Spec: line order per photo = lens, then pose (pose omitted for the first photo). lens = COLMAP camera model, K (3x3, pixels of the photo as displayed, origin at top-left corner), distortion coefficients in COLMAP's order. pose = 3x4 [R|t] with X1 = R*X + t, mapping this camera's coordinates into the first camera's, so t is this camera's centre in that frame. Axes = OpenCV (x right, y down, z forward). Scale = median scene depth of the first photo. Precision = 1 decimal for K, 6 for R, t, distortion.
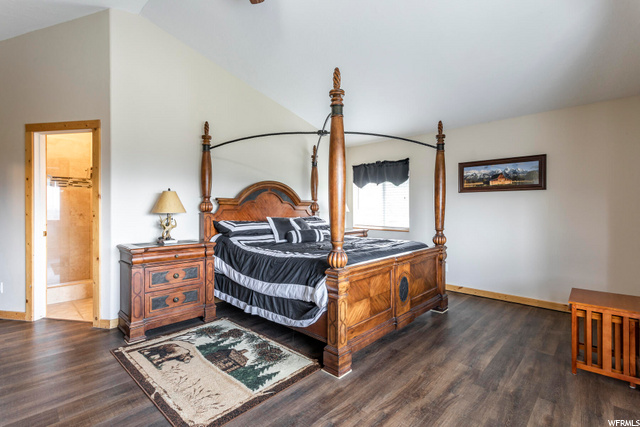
lens RADIAL K [[307.3, 0, 309.8], [0, 307.3, 212.5], [0, 0, 1]] dist [-0.002073, -0.000082]
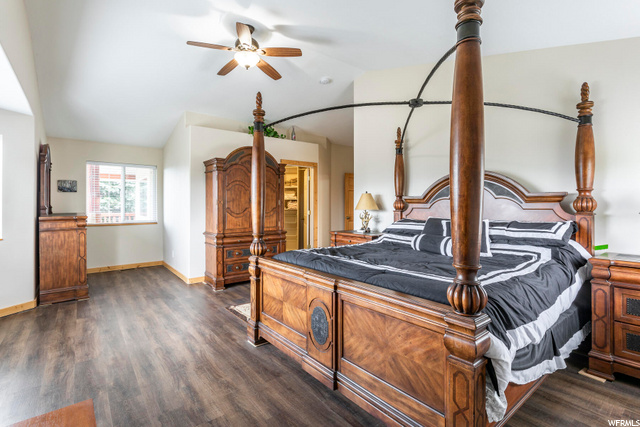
lens RADIAL K [[312.4, 0, 320.7], [0, 312.4, 201.4], [0, 0, 1]] dist [-0.000757, 0.000011]
pose [[-0.133238, -0.015017, -0.990970, 1.227527], [-0.022330, 0.999677, -0.012146, -0.016424], [0.990833, 0.020510, -0.133530, 1.345520]]
